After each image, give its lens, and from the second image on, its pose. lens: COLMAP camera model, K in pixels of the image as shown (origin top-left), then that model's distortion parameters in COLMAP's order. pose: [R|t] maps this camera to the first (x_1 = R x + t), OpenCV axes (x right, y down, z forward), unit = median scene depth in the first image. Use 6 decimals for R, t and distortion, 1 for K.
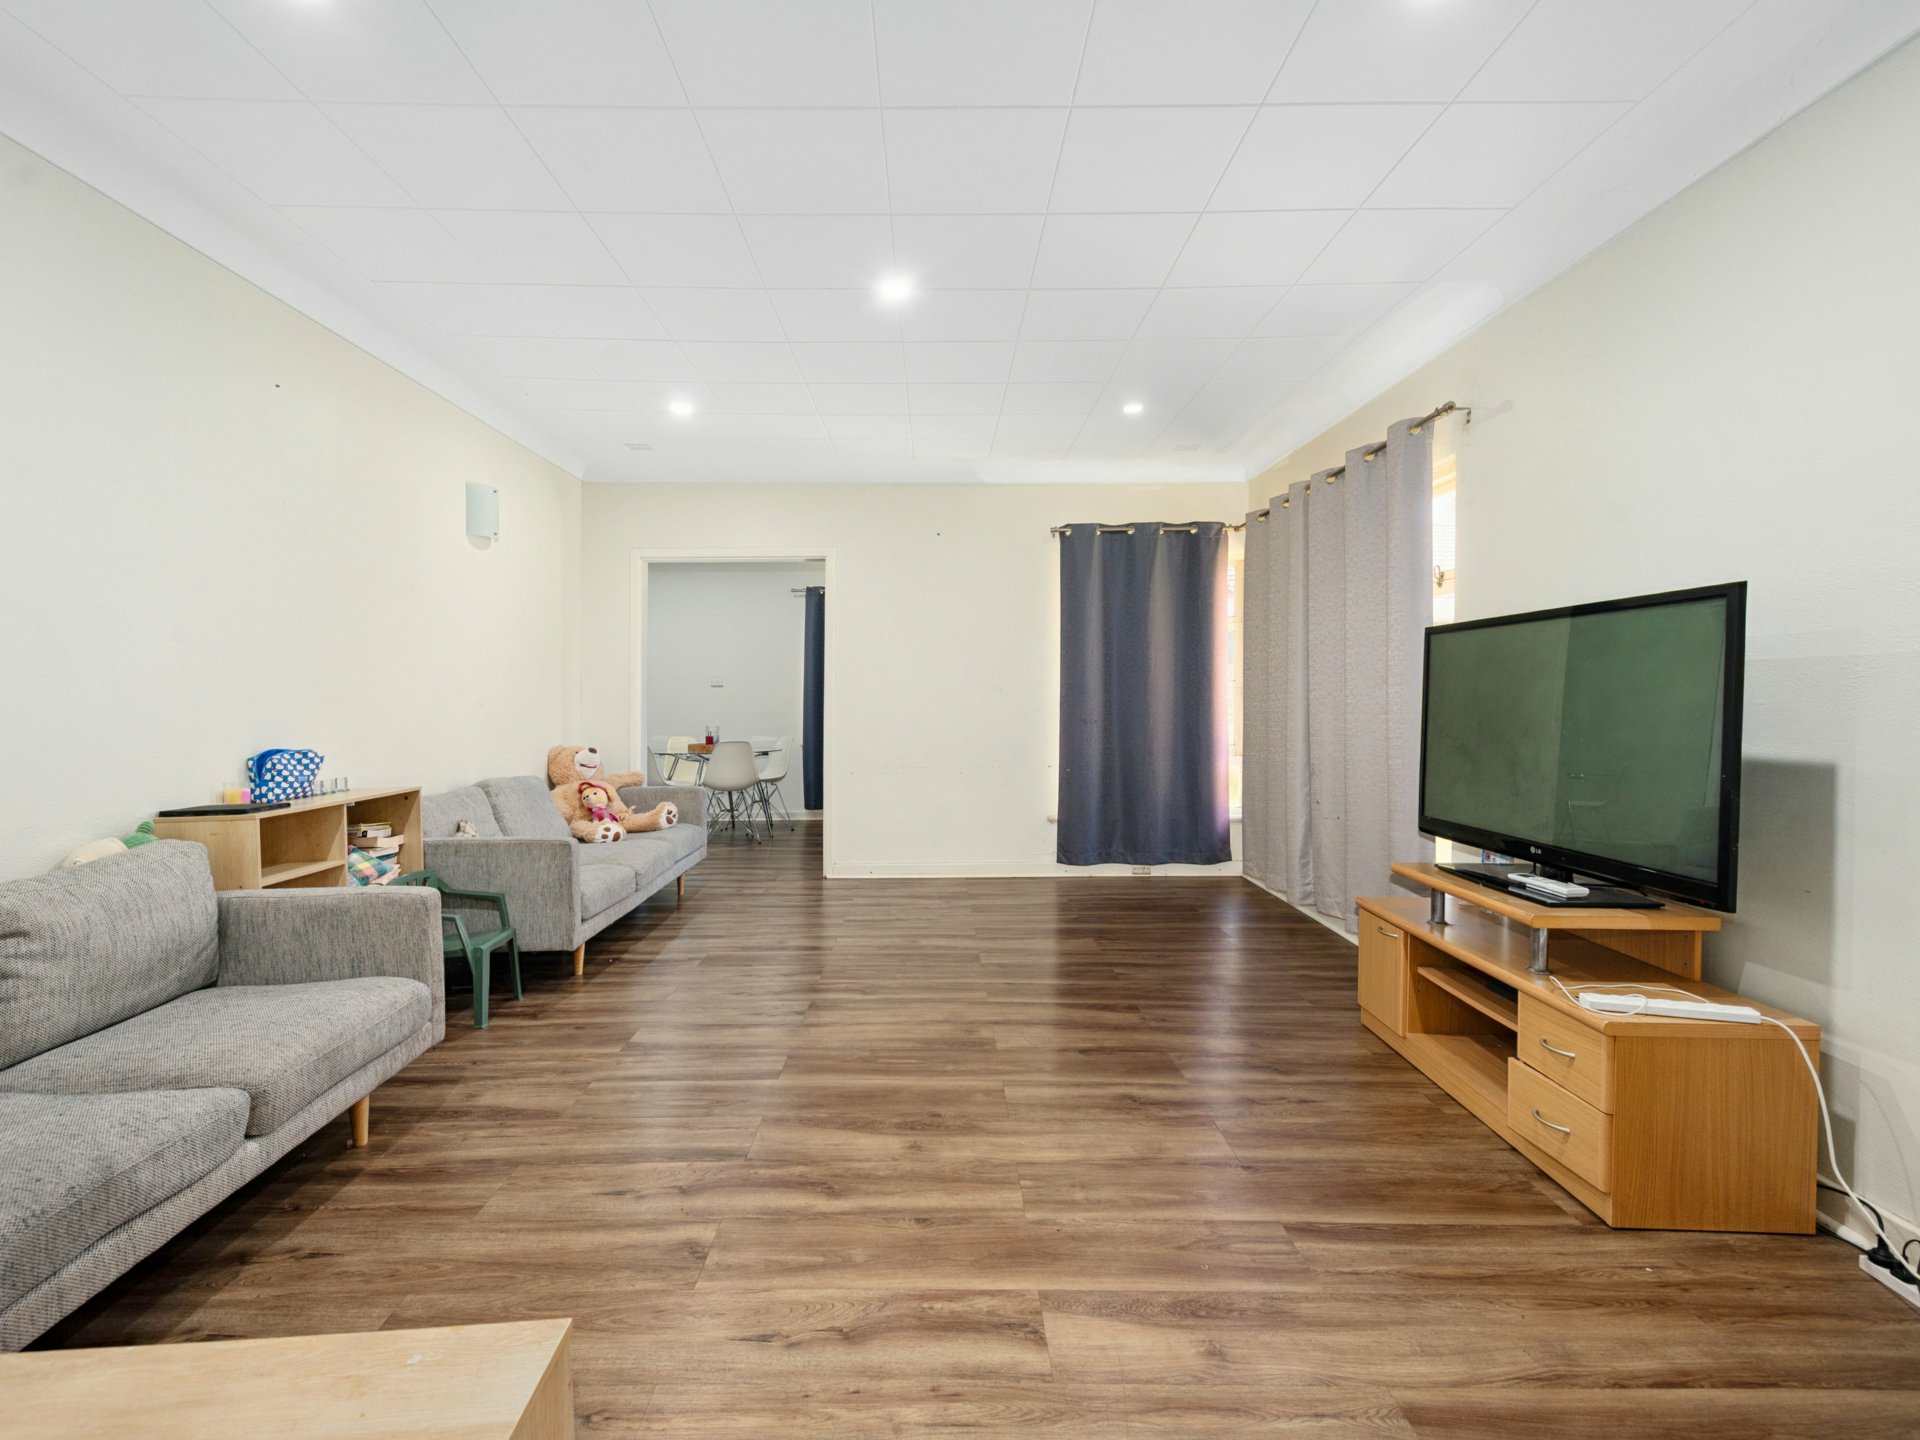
lens RADIAL K [[861.3, 0, 962.4], [0, 861.3, 713.8], [0, 0, 1]] dist [0.001180, -0.000182]
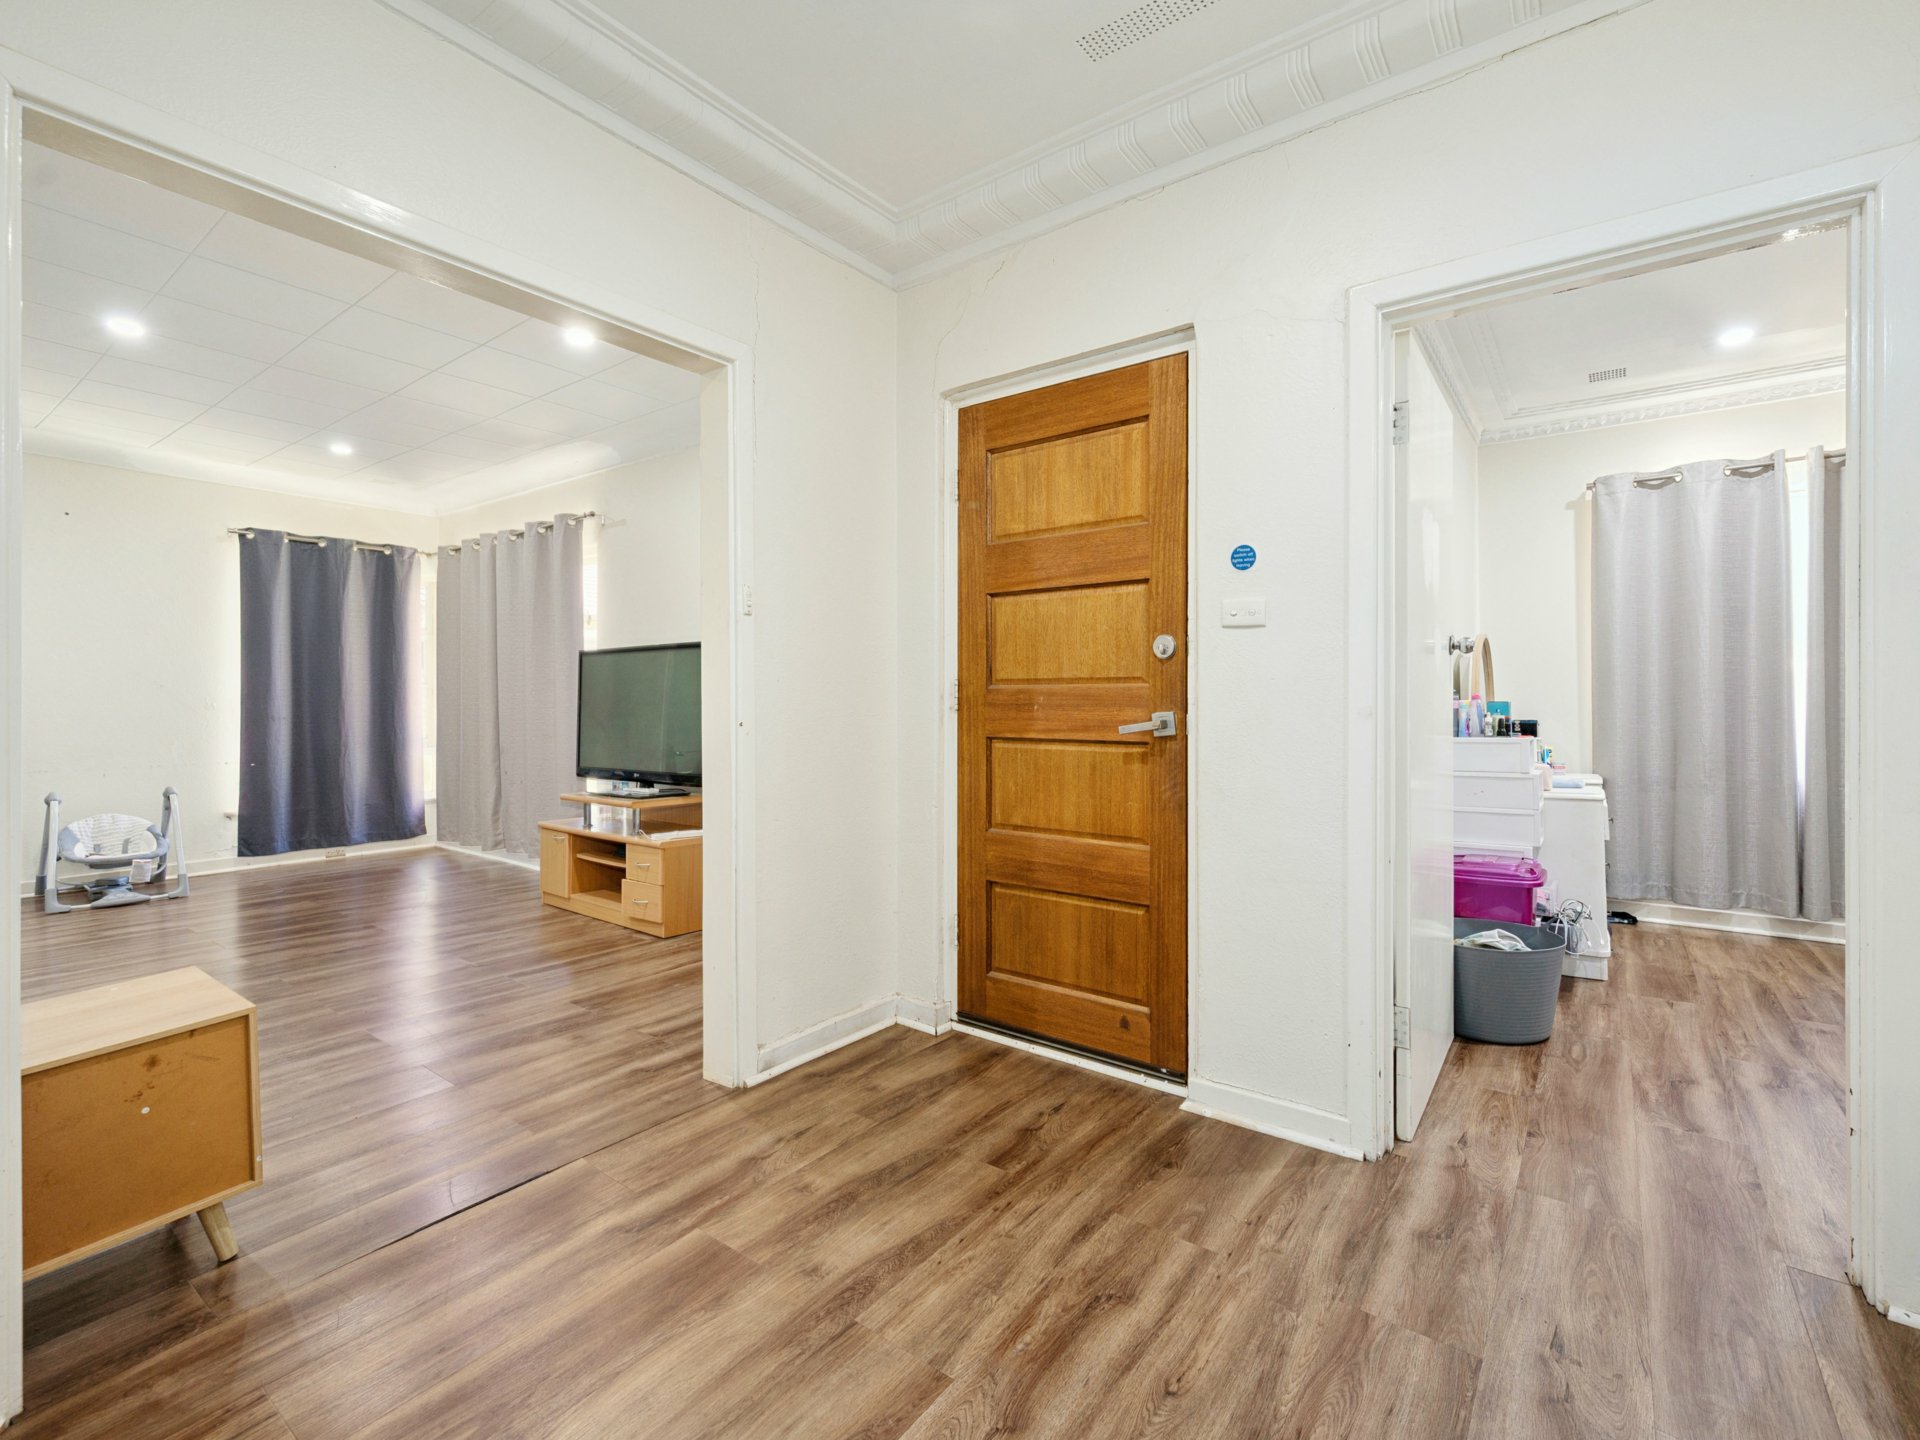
lens RADIAL K [[875.1, 0, 960.0], [0, 875.1, 720.0], [0, 0, 1]] dist [-0.005659, -0.000631]
pose [[0.623941, -0.004722, 0.781457, -0.307842], [0.011006, 0.999936, -0.002745, 0.043139], [-0.781394, 0.010314, 0.623953, -0.596780]]
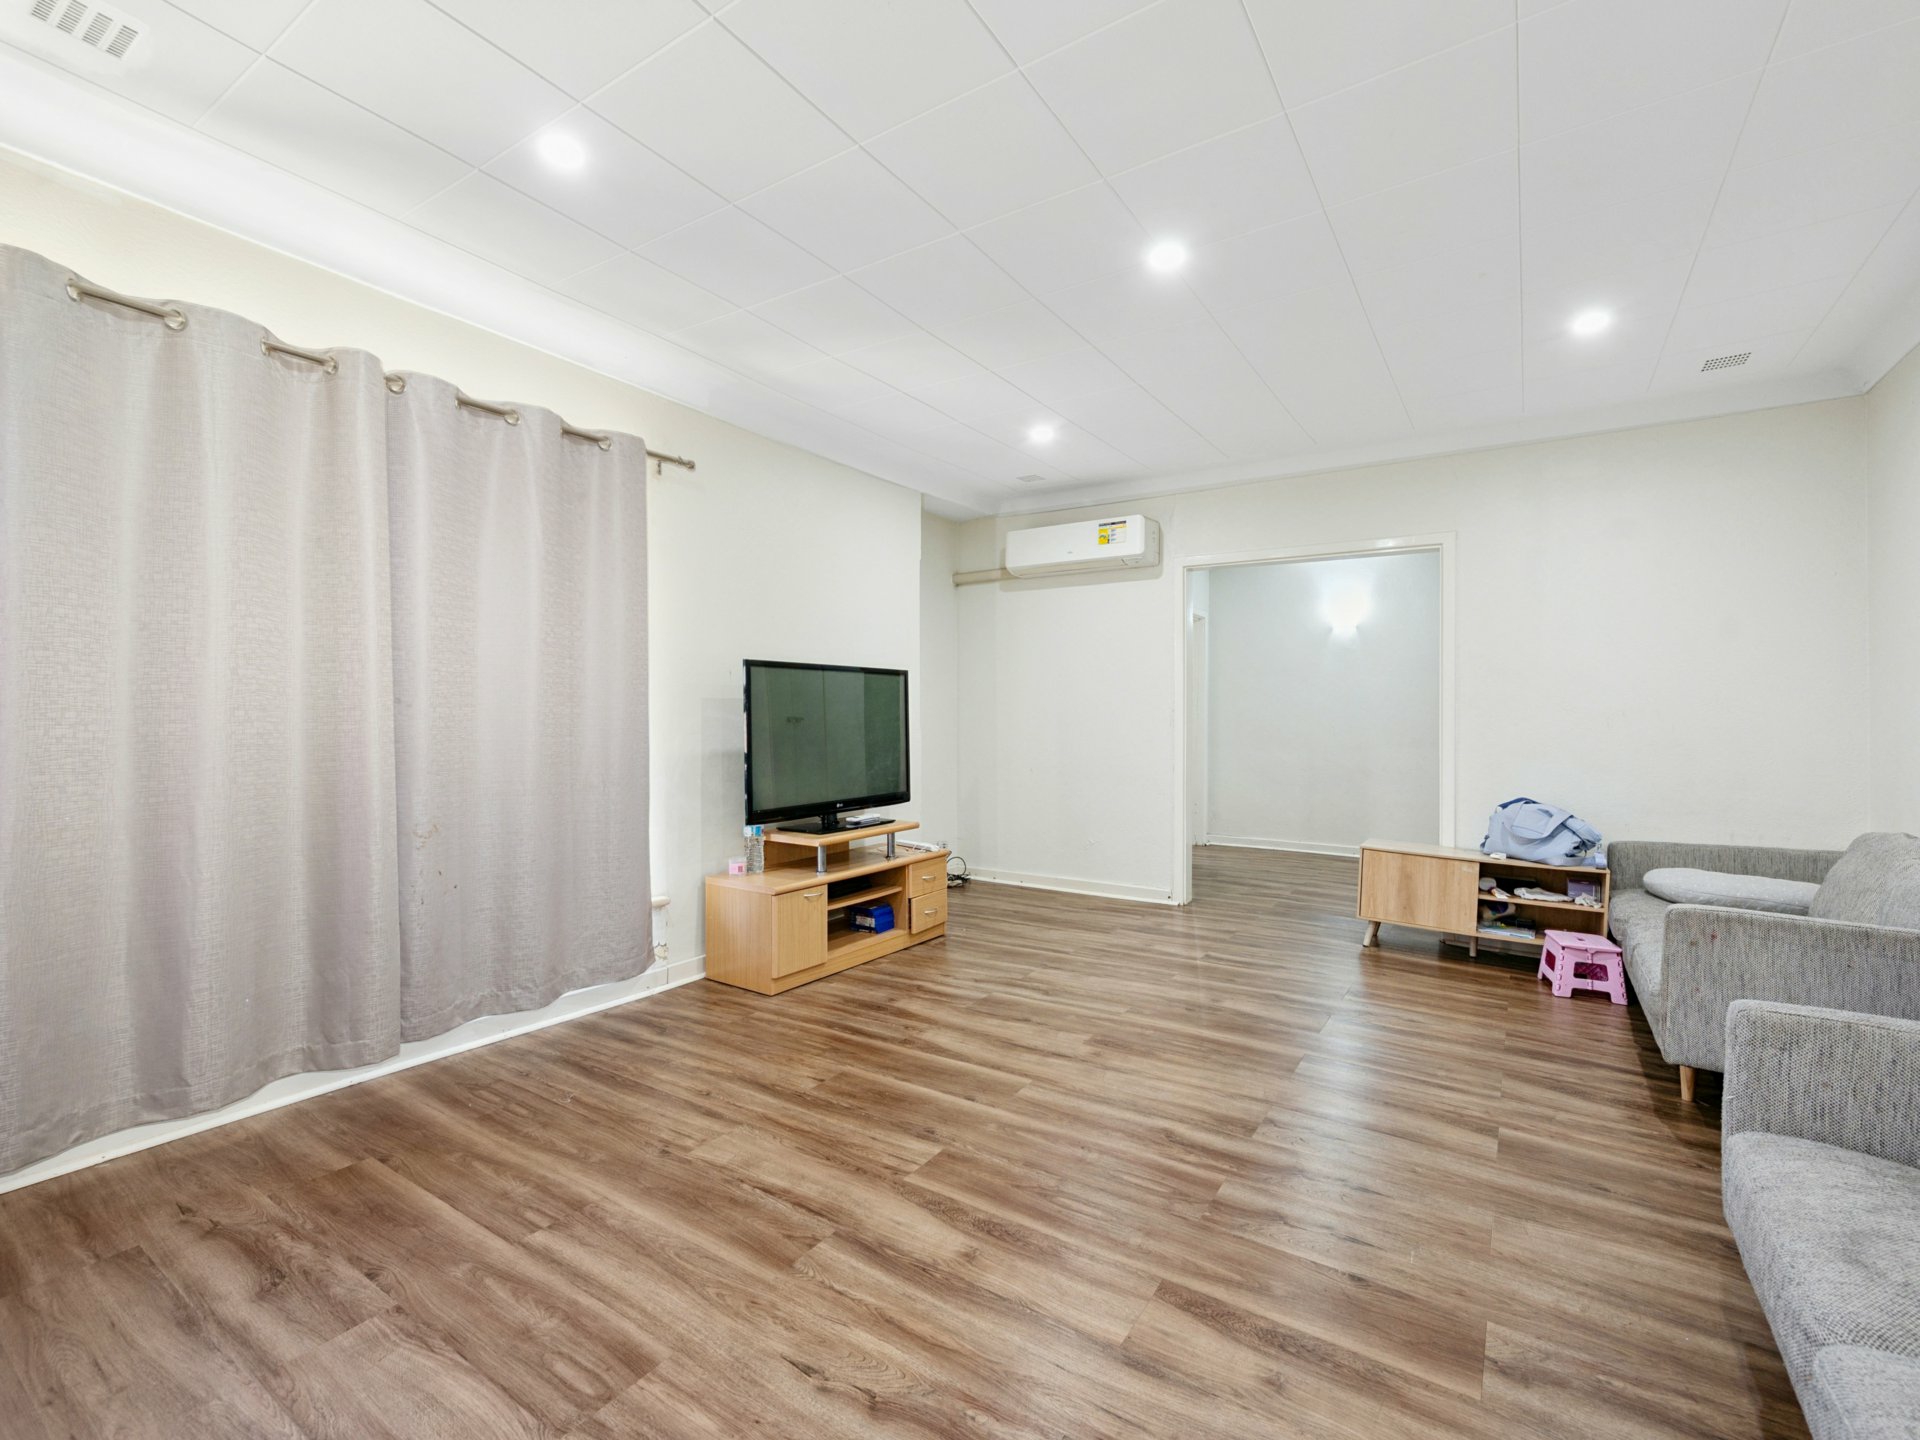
lens RADIAL K [[850.2, 0, 959.4], [0, 850.2, 703.9], [0, 0, 1]] dist [-0.000270, -0.000147]
pose [[-0.815134, 0.009035, 0.579202, -0.409713], [0.010488, 0.999945, -0.000838, -0.028996], [-0.579178, 0.005392, -0.815183, 1.798921]]
